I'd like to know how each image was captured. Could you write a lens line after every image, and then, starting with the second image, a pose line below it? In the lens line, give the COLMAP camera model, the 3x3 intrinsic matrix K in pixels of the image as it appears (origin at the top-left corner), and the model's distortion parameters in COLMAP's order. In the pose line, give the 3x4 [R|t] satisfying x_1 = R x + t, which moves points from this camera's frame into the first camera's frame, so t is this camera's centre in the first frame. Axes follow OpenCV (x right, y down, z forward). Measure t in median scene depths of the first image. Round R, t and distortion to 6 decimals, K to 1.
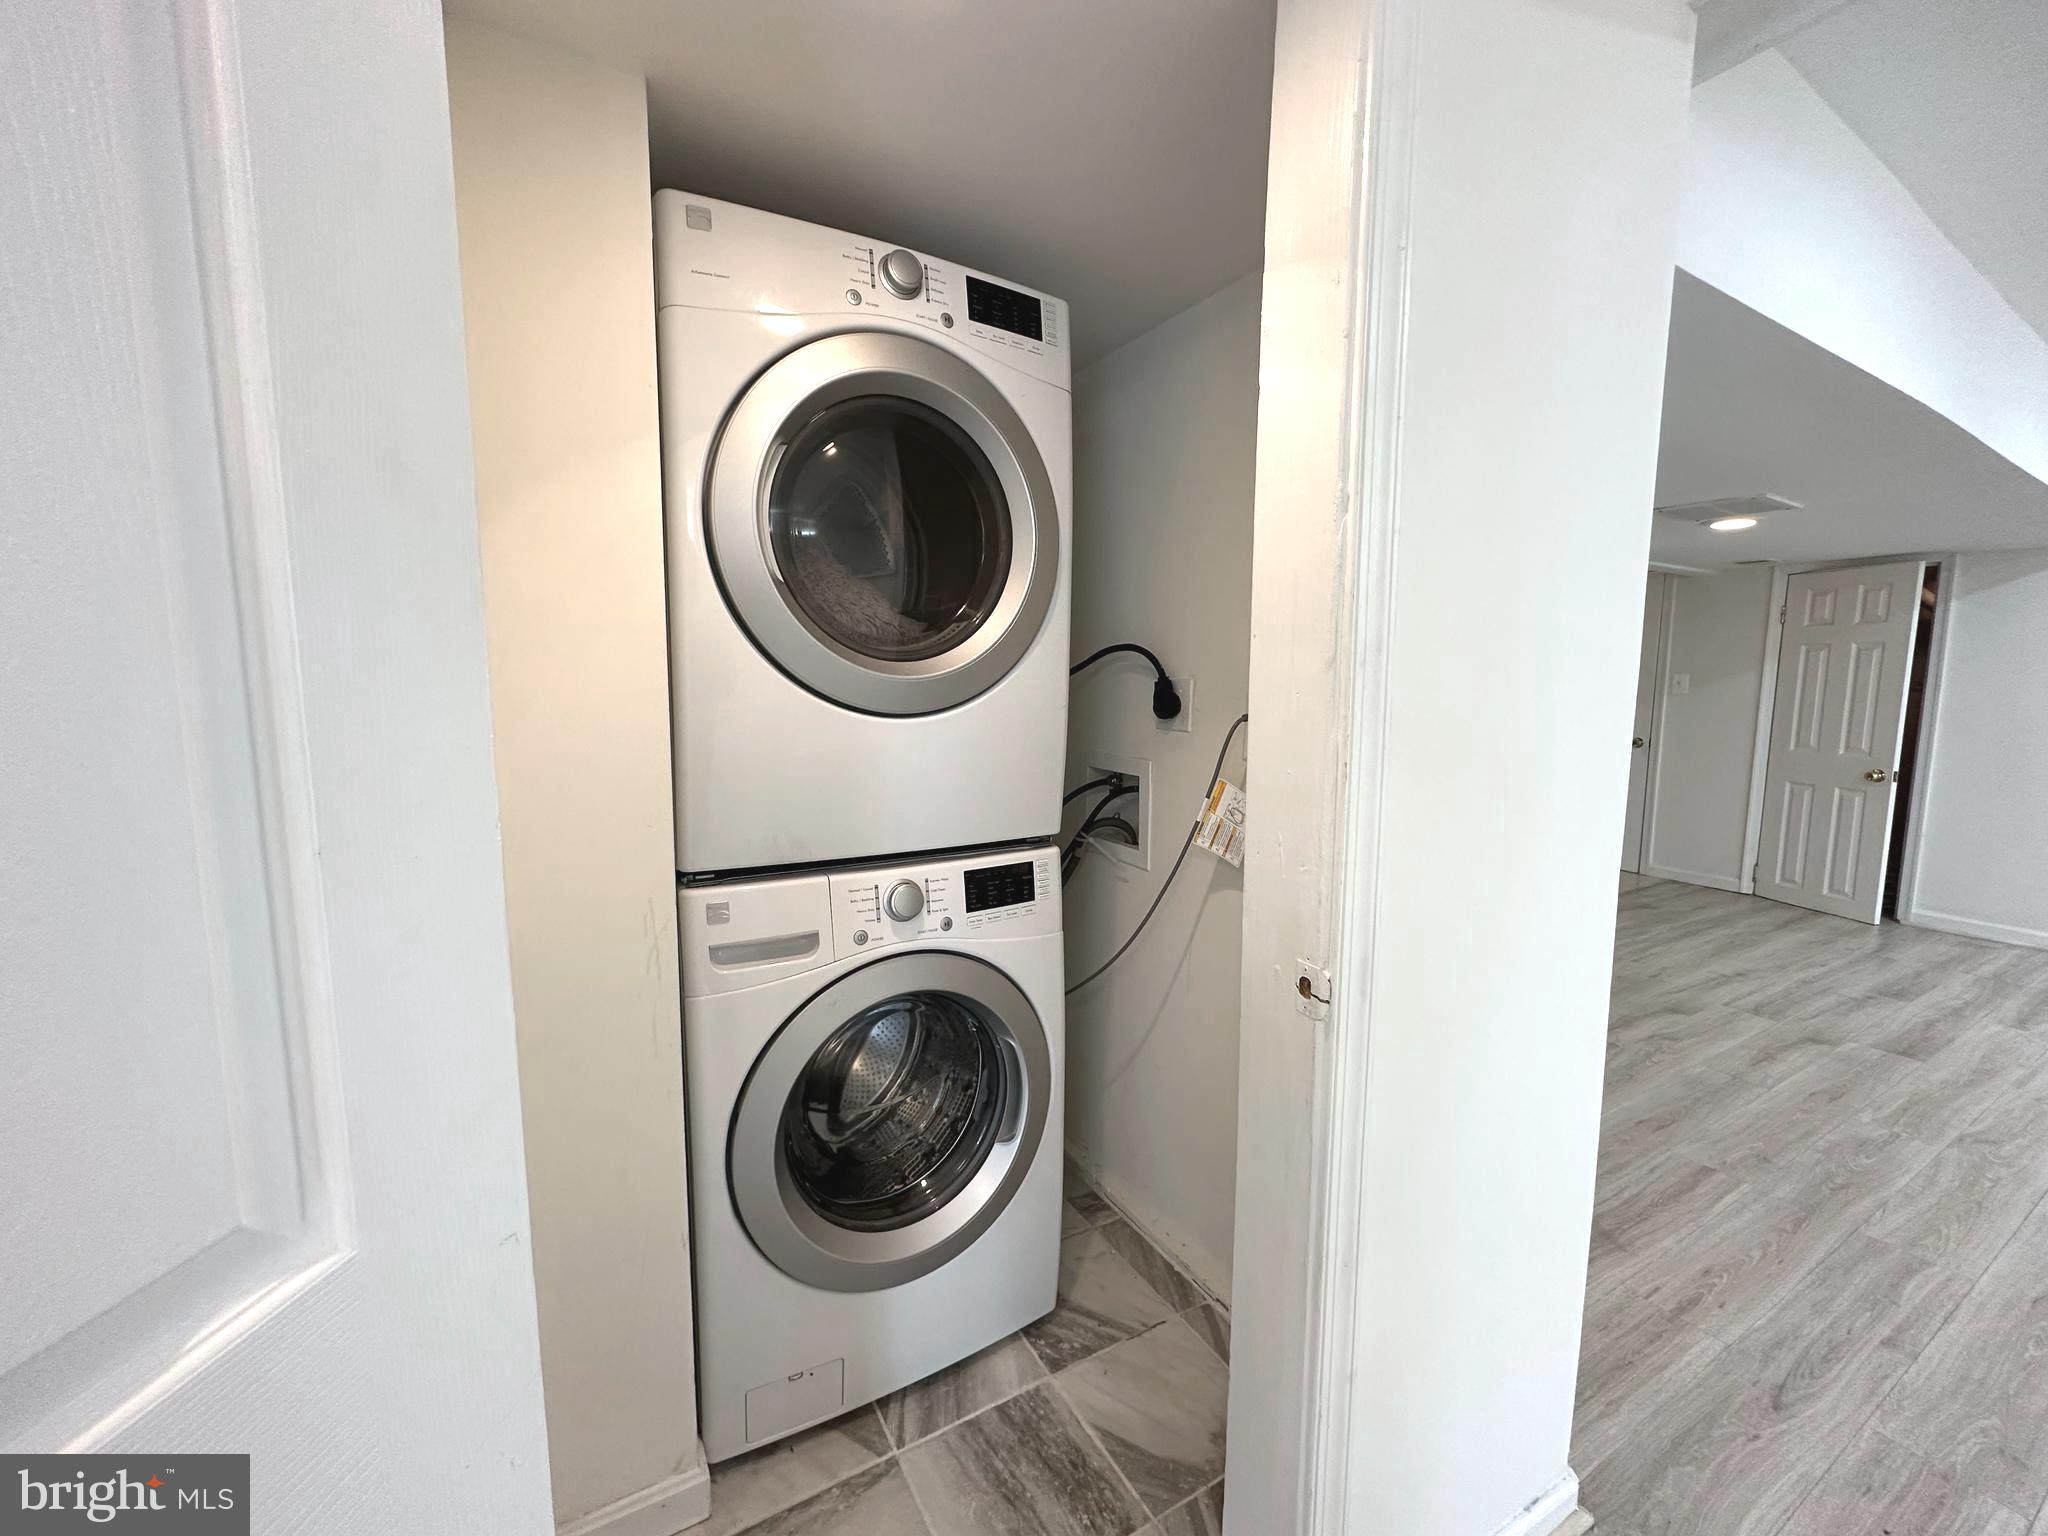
lens RADIAL K [[815.6, 0, 1023.2], [0, 815.6, 761.0], [0, 0, 1]] dist [-0.001211, 0.000077]
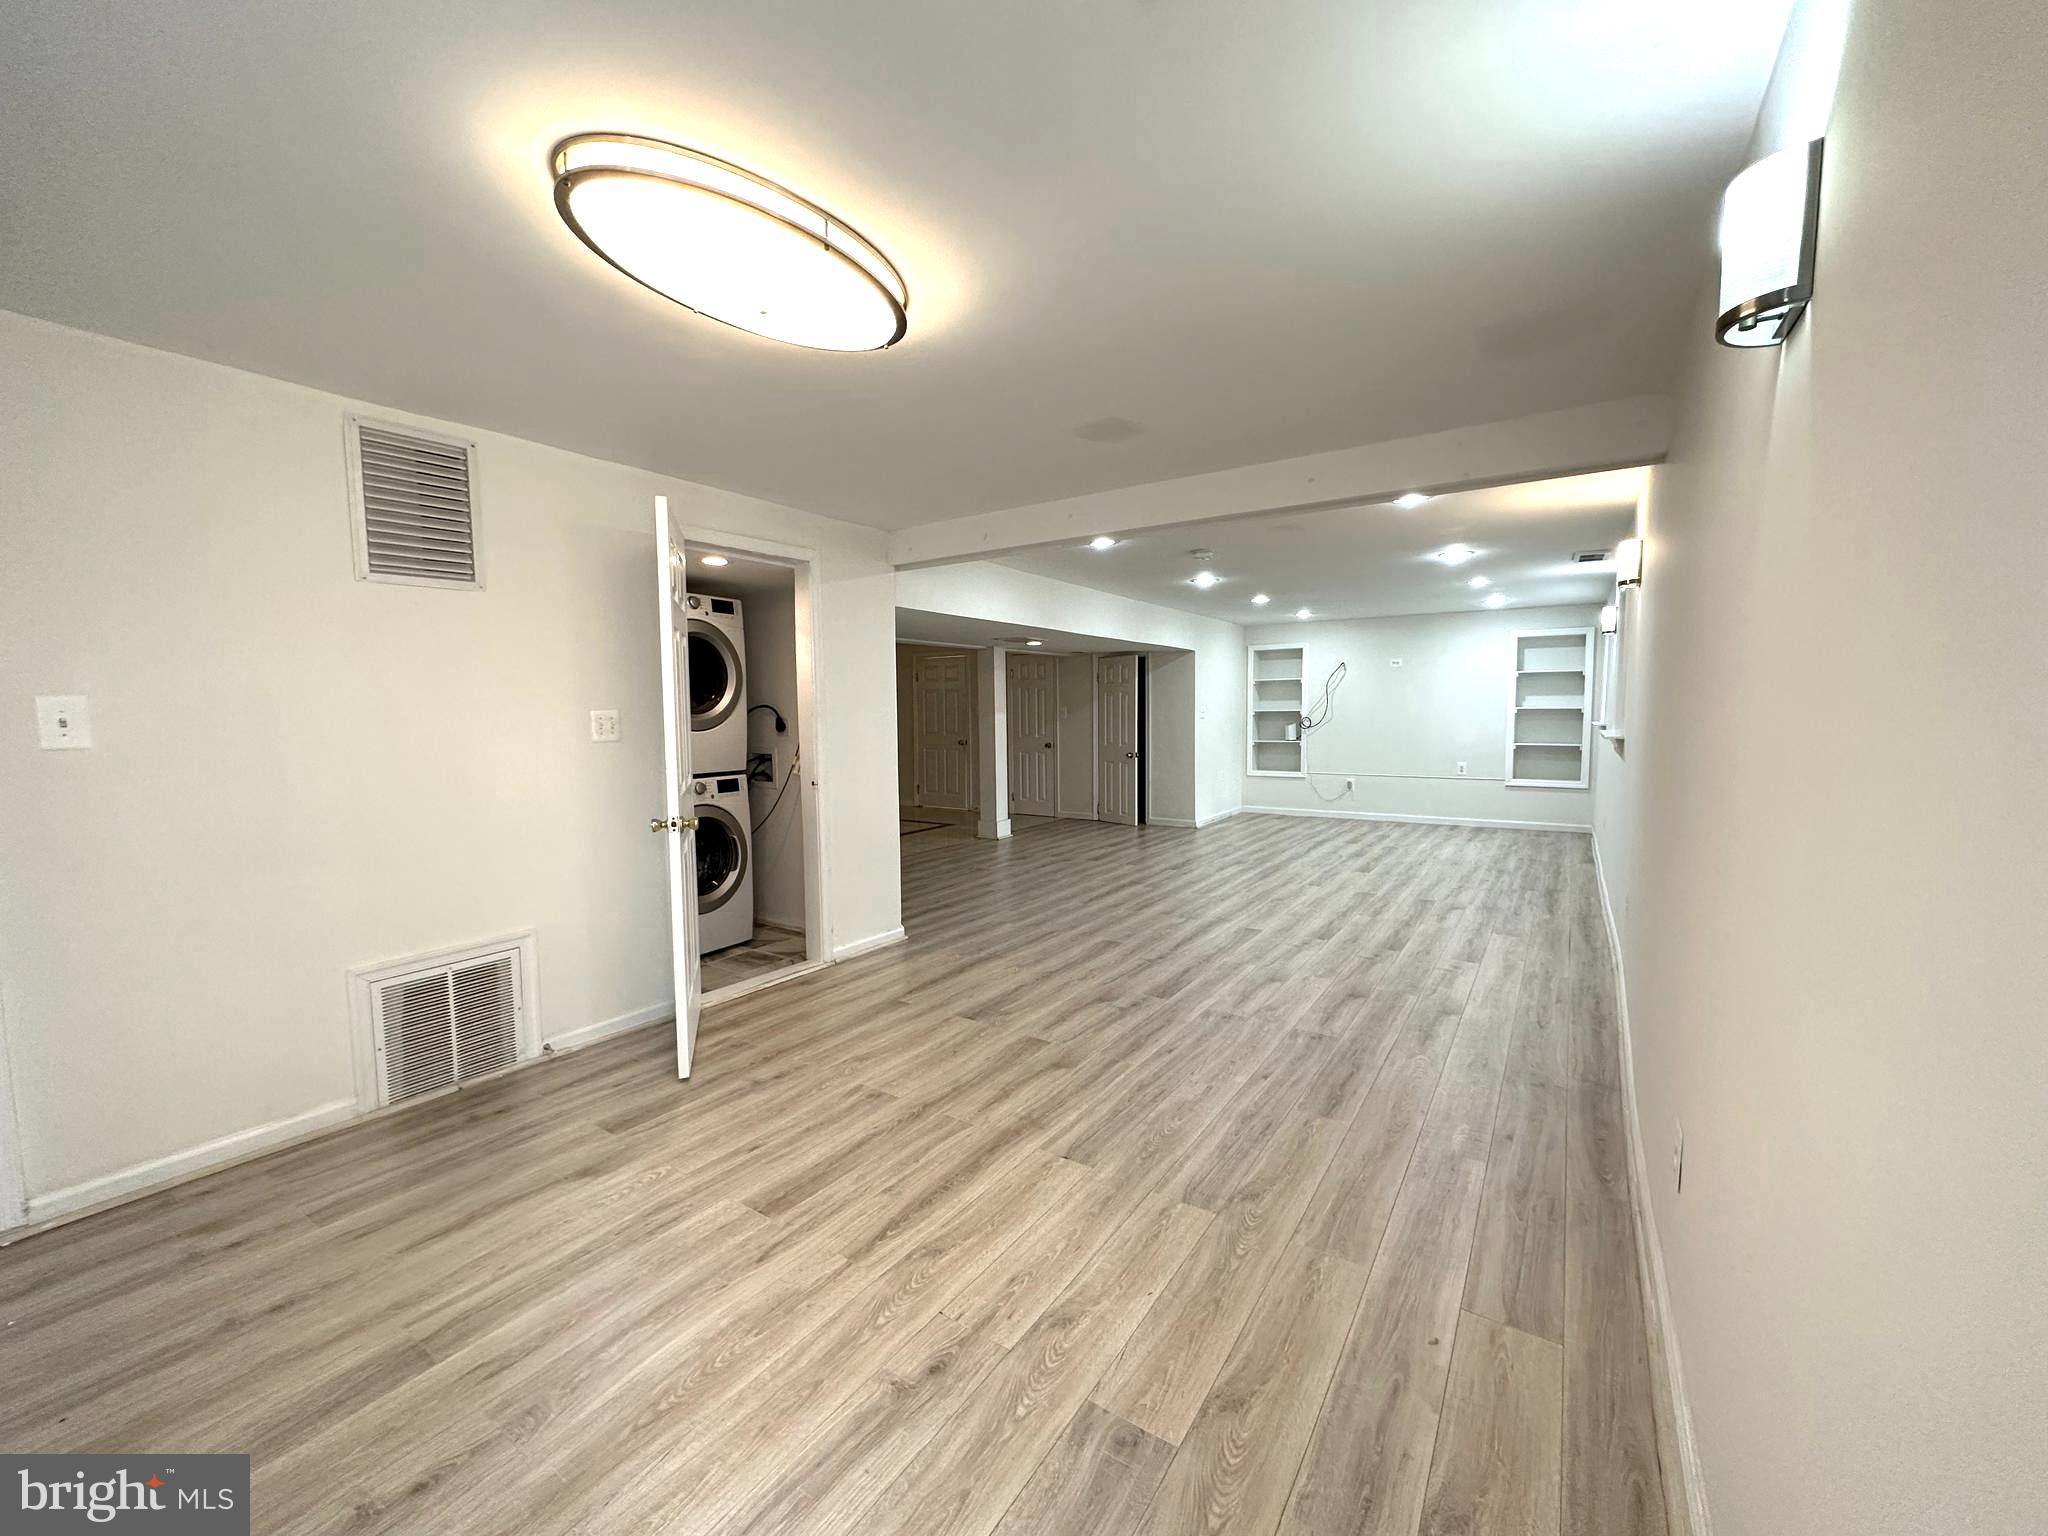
lens RADIAL K [[815.6, 0, 1023.2], [0, 815.6, 761.0], [0, 0, 1]] dist [-0.001211, 0.000077]
pose [[0.897876, -0.045803, 0.437859, -0.335916], [0.064607, 0.997514, -0.028138, 0.197265], [-0.435481, 0.053554, 0.898603, -2.043048]]
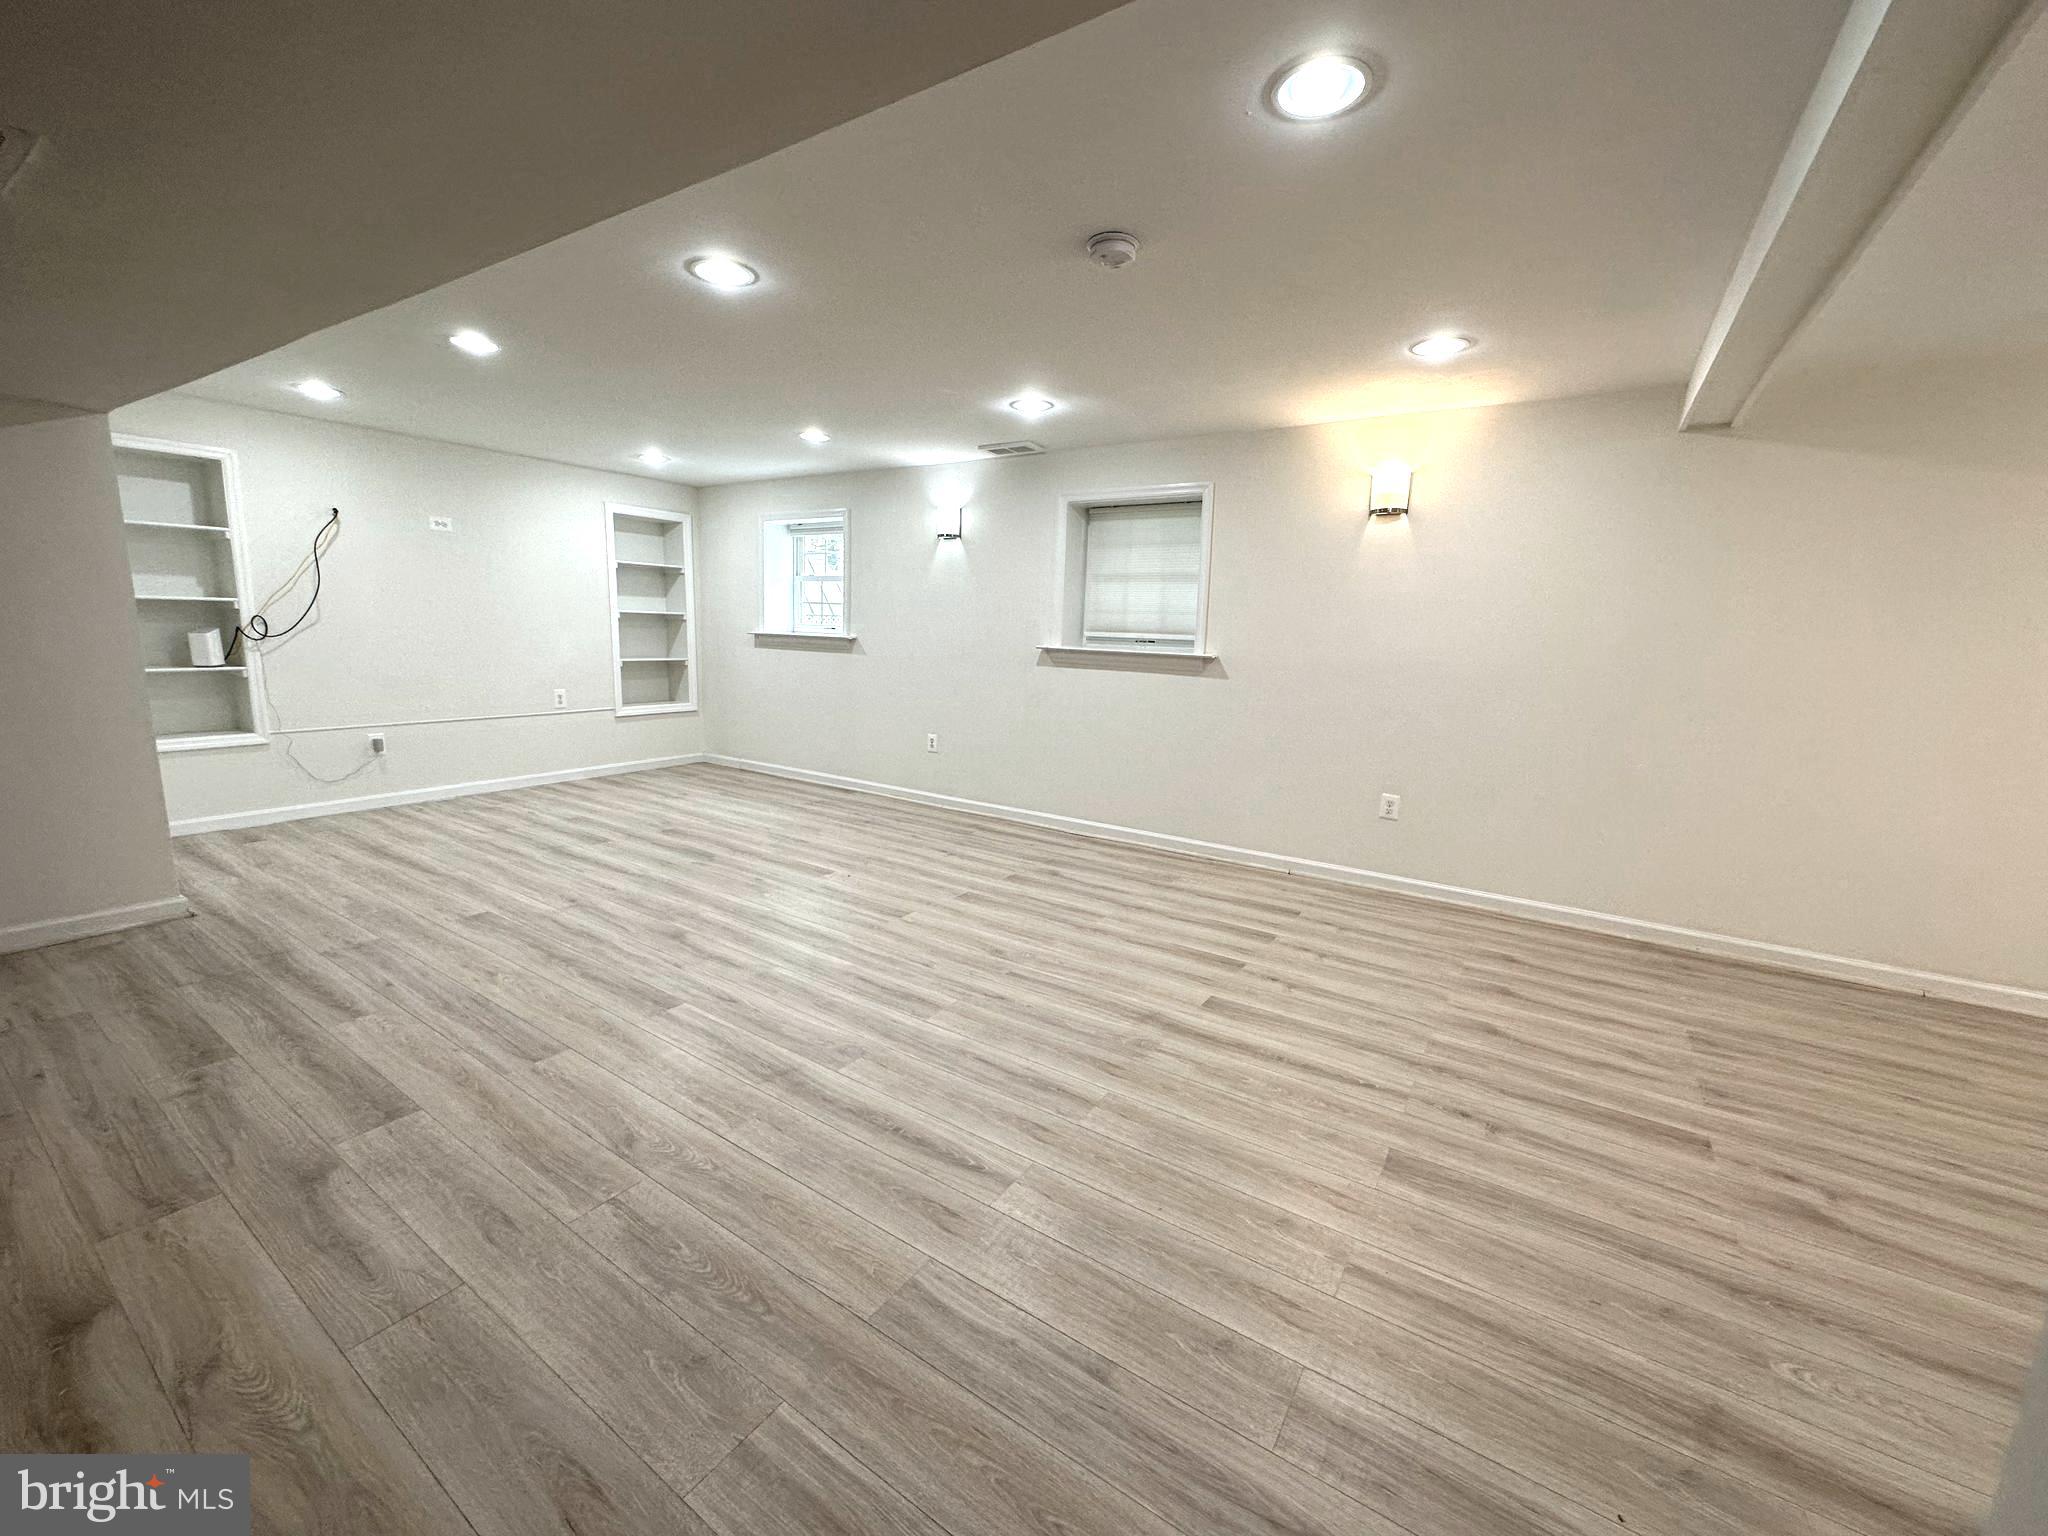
lens RADIAL K [[815.6, 0, 1023.2], [0, 815.6, 761.0], [0, 0, 1]] dist [-0.001211, 0.000077]
pose [[-0.442690, -0.172380, 0.879949, 0.420315], [0.061156, 0.973258, 0.221426, -0.132712], [-0.894587, 0.151838, -0.420310, 1.301511]]
